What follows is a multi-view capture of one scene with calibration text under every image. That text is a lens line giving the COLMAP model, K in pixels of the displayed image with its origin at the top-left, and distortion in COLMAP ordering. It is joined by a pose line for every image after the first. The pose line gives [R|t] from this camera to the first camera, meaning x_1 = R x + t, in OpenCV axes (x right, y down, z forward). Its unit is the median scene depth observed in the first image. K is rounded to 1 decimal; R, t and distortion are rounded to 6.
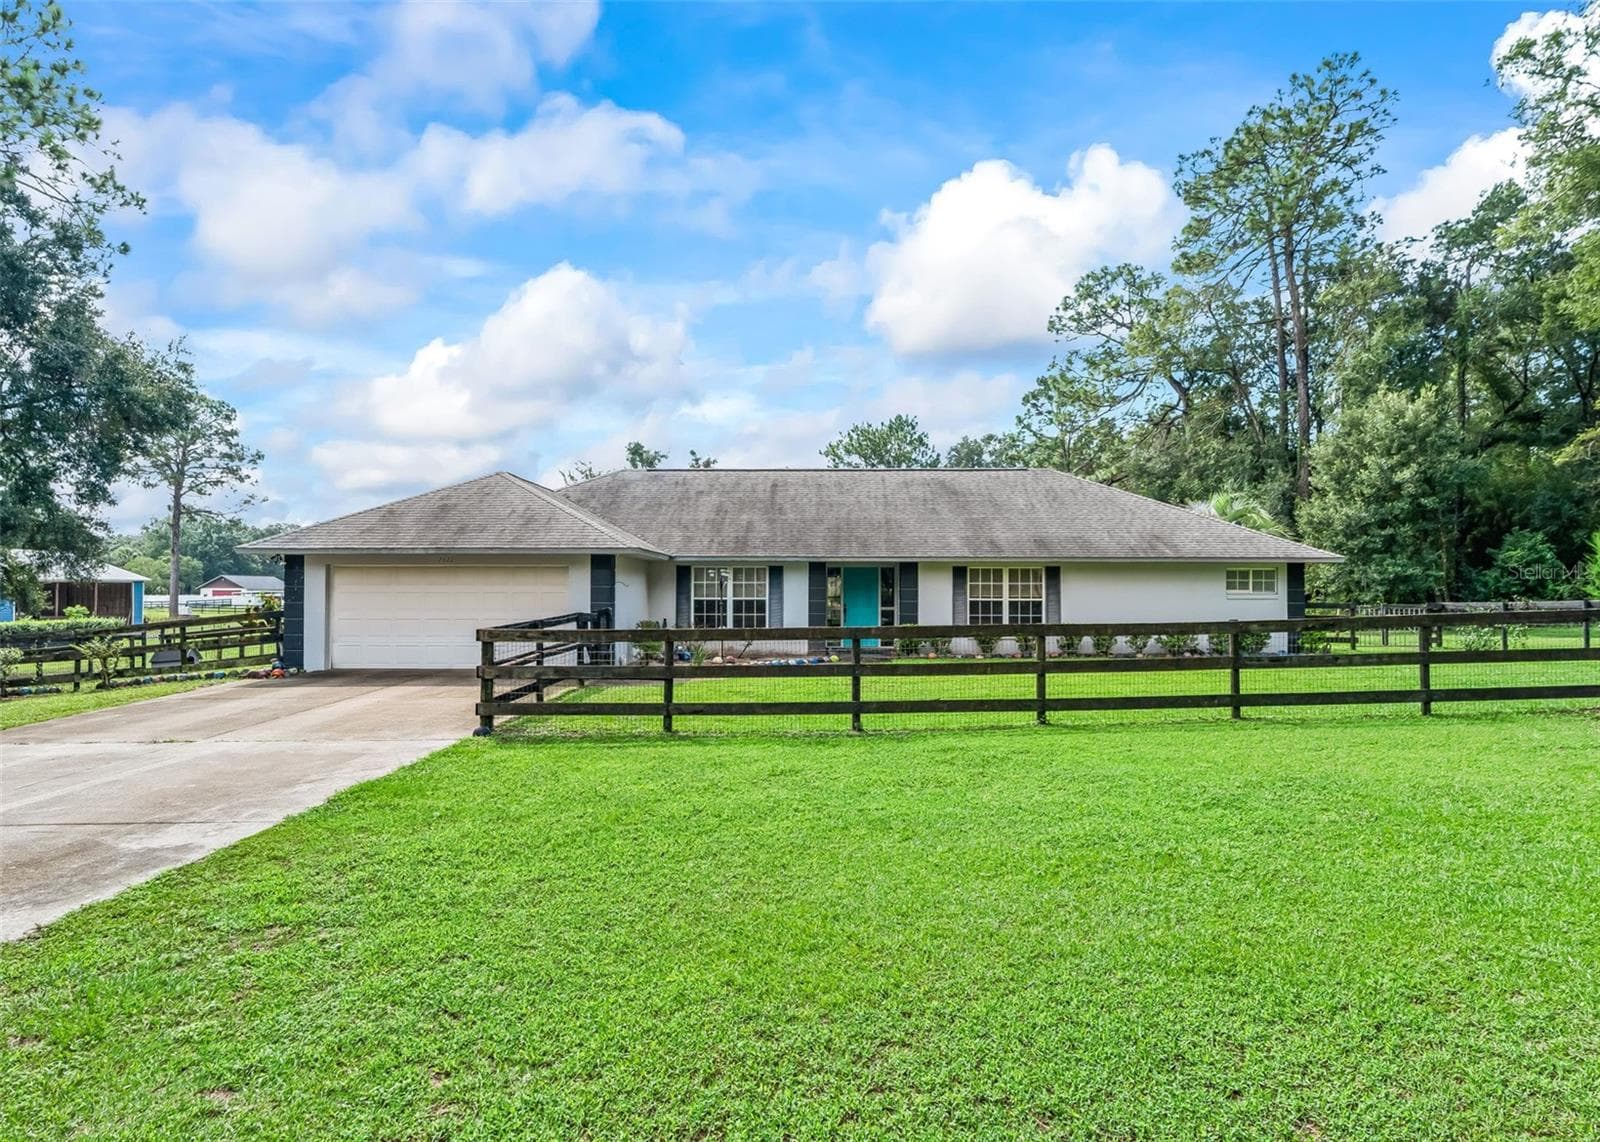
lens RADIAL K [[980.0, 0, 800.0], [0, 980.0, 571.0], [0, 0, 1]] dist [0.001795, 0.005470]
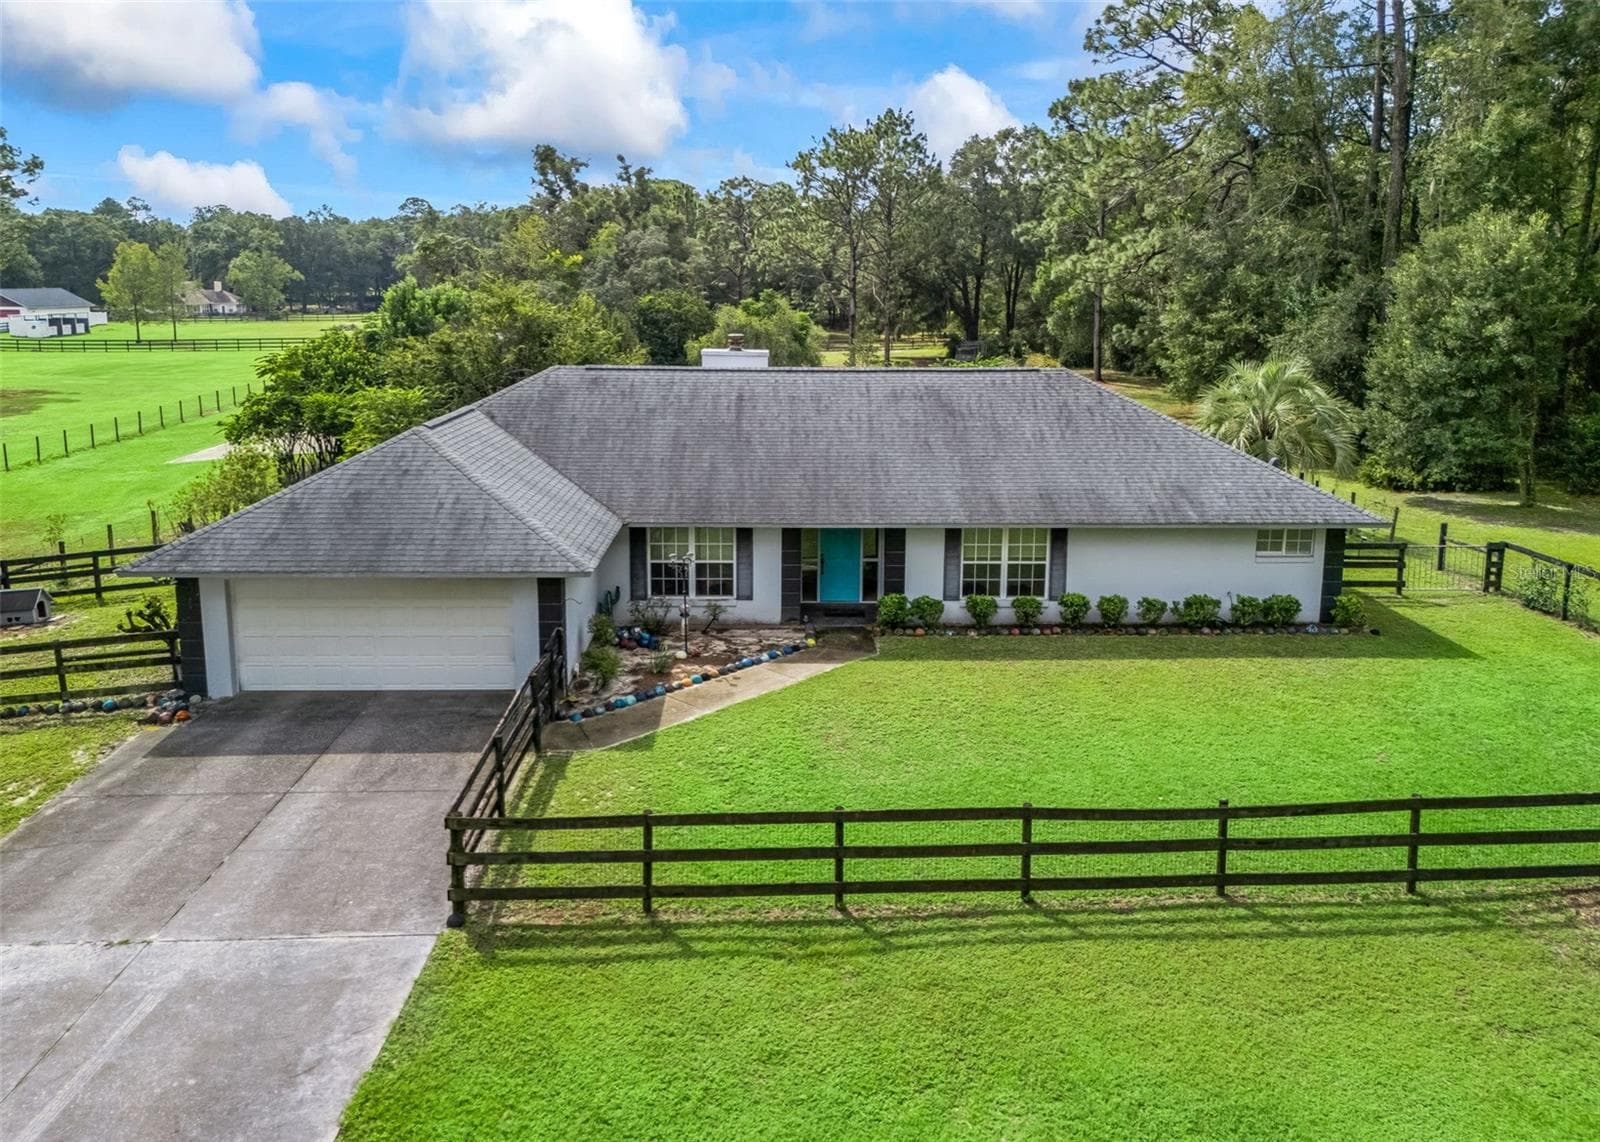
lens RADIAL K [[1243.9, 0, 807.9], [0, 1243.9, 481.2], [0, 0, 1]] dist [0.115917, -0.133075]
pose [[0.999187, -0.000120, 0.040314, -0.012528], [-0.007295, 0.982945, 0.183755, -0.247213], [-0.039649, -0.183899, 0.982145, -0.082922]]
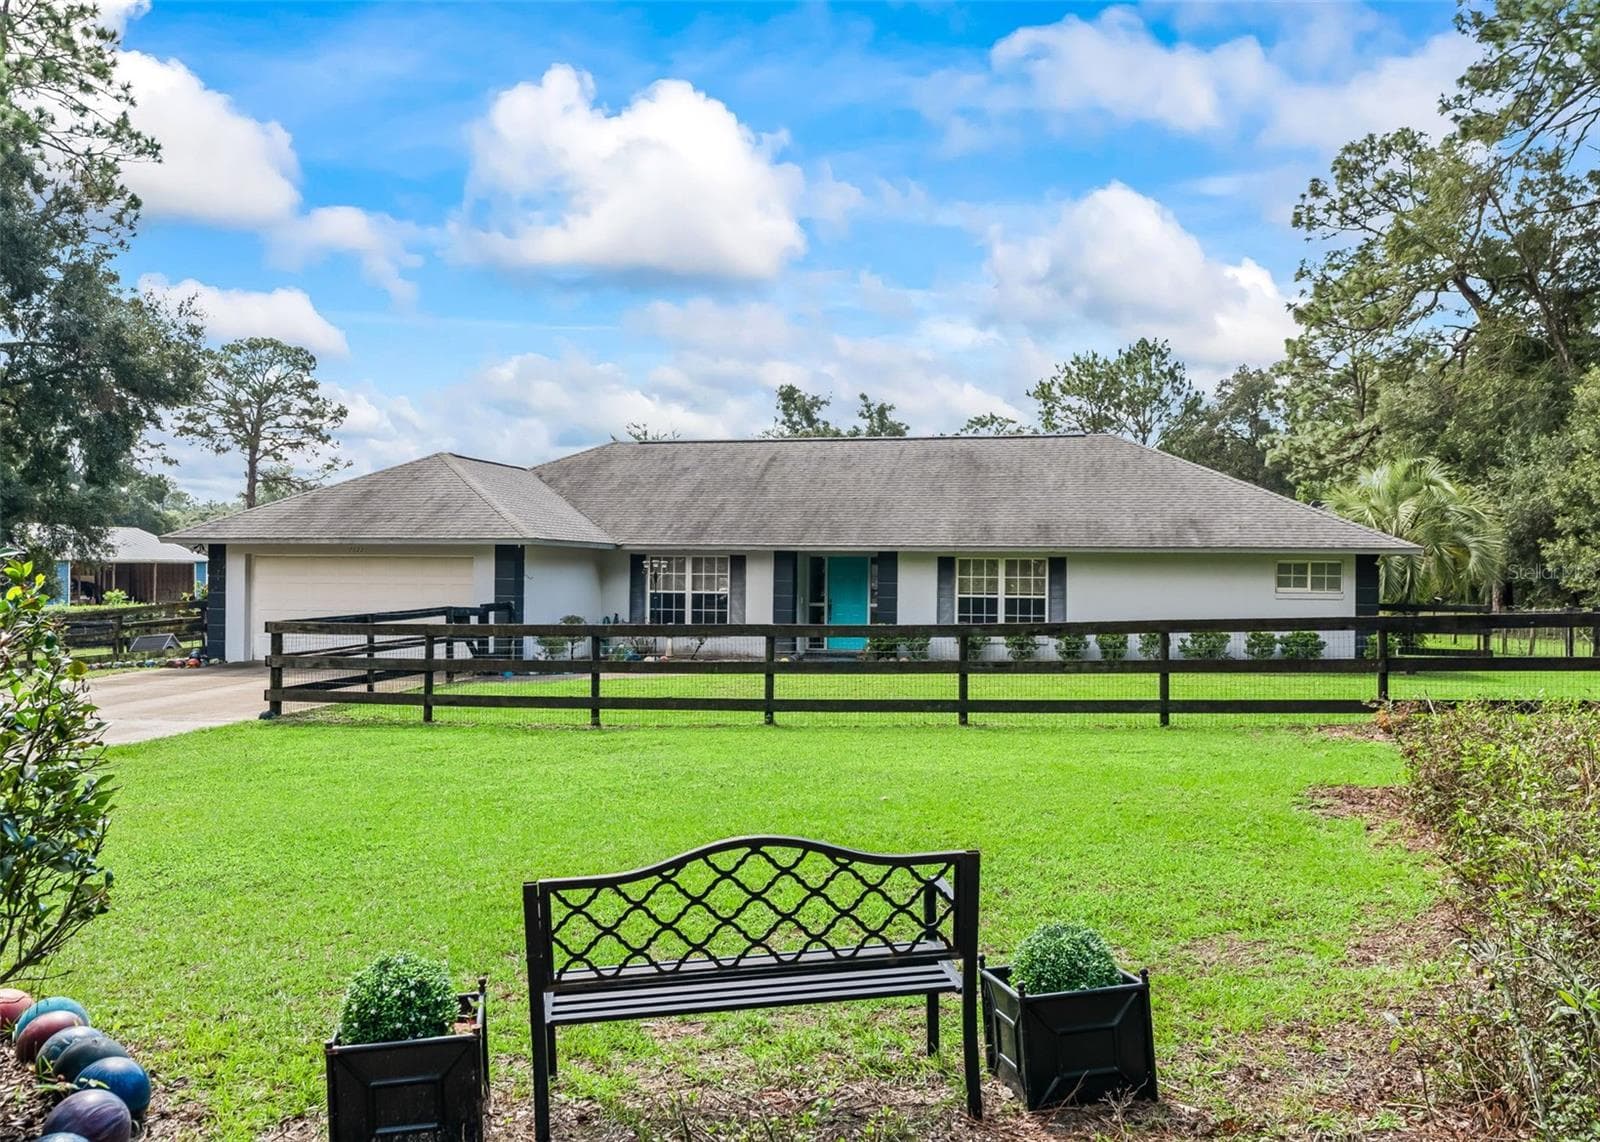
lens RADIAL K [[1339.3, 0, 800.0], [0, 1339.3, 571.0], [0, 0, 1]] dist [0.019862, -0.006138]
pose [[0.978199, 0.006780, -0.207561, 0.278726], [-0.003178, 0.999839, 0.017687, -0.012523], [0.207647, -0.016642, 0.978062, -0.165496]]
